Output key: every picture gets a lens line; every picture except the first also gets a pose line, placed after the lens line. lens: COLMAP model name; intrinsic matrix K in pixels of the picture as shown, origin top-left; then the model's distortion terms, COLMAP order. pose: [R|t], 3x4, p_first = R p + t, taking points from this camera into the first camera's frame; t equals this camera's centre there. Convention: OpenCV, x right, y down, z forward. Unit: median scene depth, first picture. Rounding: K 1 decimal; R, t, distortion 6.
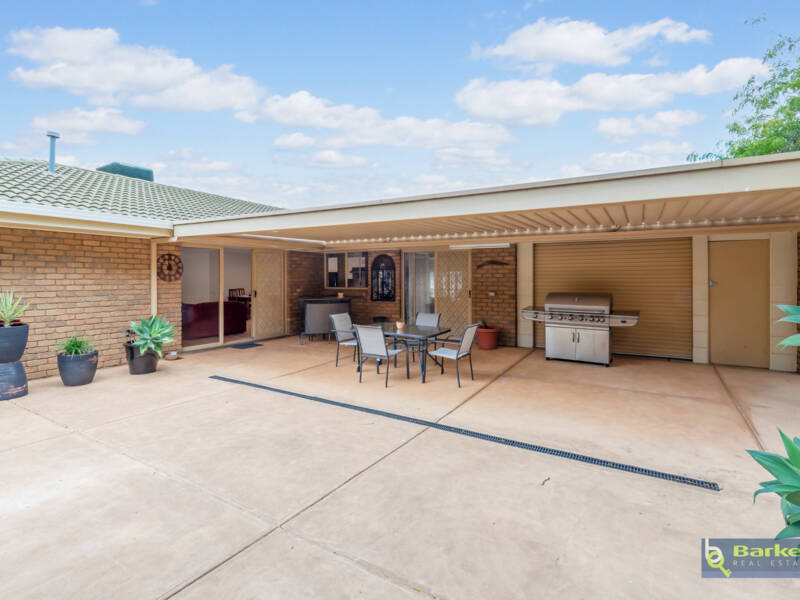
lens RADIAL K [[407.1, 0, 396.1], [0, 407.1, 296.6], [0, 0, 1]] dist [0.000466, 0.000343]
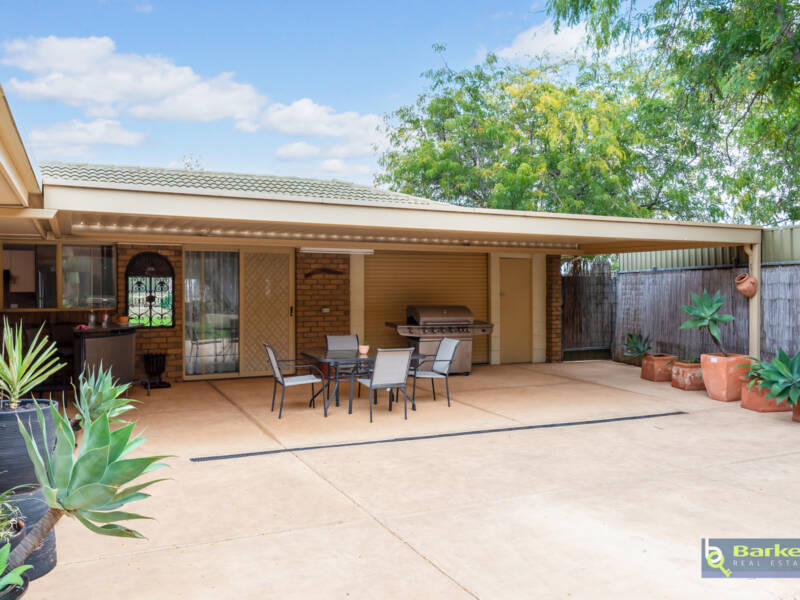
lens RADIAL K [[670.3, 0, 400.0], [0, 670.3, 300.0], [0, 0, 1]] dist [-0.000166, 0.000157]
pose [[0.548521, -0.013940, 0.836021, -0.958927], [0.040757, 0.999118, -0.010081, -0.008659], [-0.835143, 0.039604, 0.548605, 0.192201]]
